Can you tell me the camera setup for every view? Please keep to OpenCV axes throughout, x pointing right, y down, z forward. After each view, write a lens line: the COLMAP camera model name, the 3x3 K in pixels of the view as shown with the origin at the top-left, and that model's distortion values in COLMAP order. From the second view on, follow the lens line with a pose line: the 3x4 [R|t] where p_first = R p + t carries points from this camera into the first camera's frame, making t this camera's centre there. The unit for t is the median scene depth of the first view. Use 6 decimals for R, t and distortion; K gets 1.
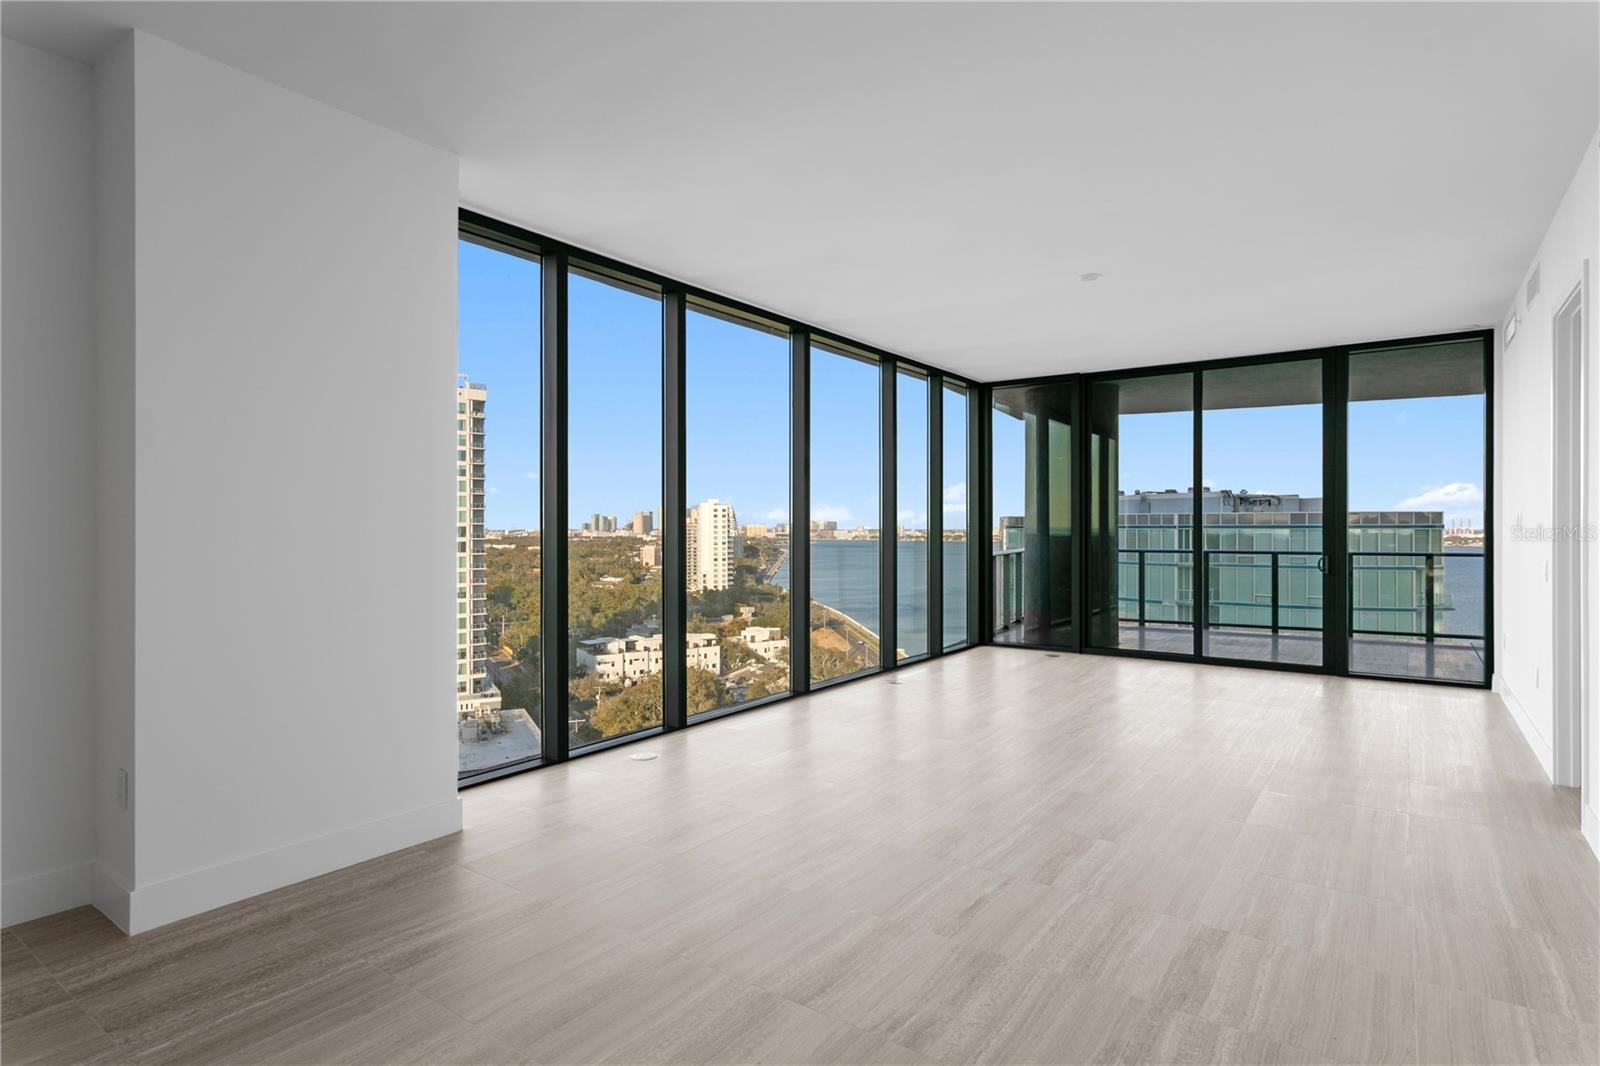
lens RADIAL K [[842.4, 0, 790.0], [0, 842.4, 528.5], [0, 0, 1]] dist [0.000074, 0.000086]
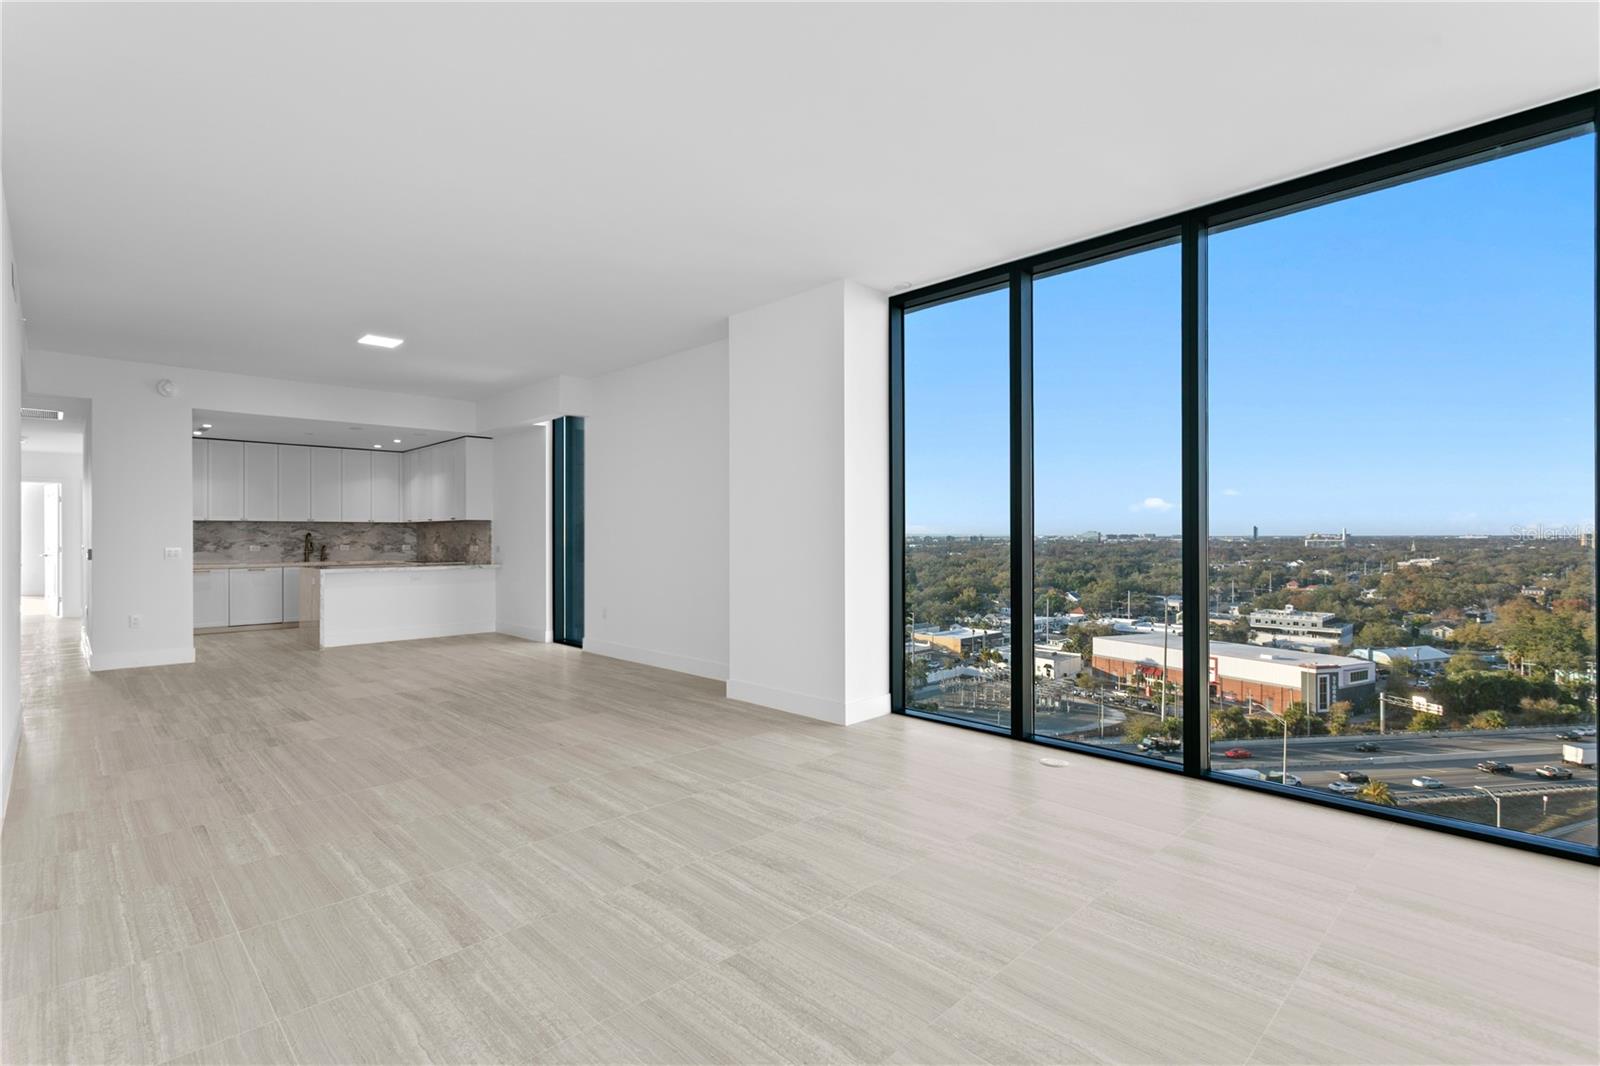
lens RADIAL K [[789.2, 0, 814.4], [0, 789.2, 534.5], [0, 0, 1]] dist [-0.005955, -0.000114]
pose [[-0.191347, 0.007620, -0.981493, 0.374695], [0.007695, 0.999951, 0.006263, 0.003994], [0.981492, -0.006354, -0.191397, 0.451595]]
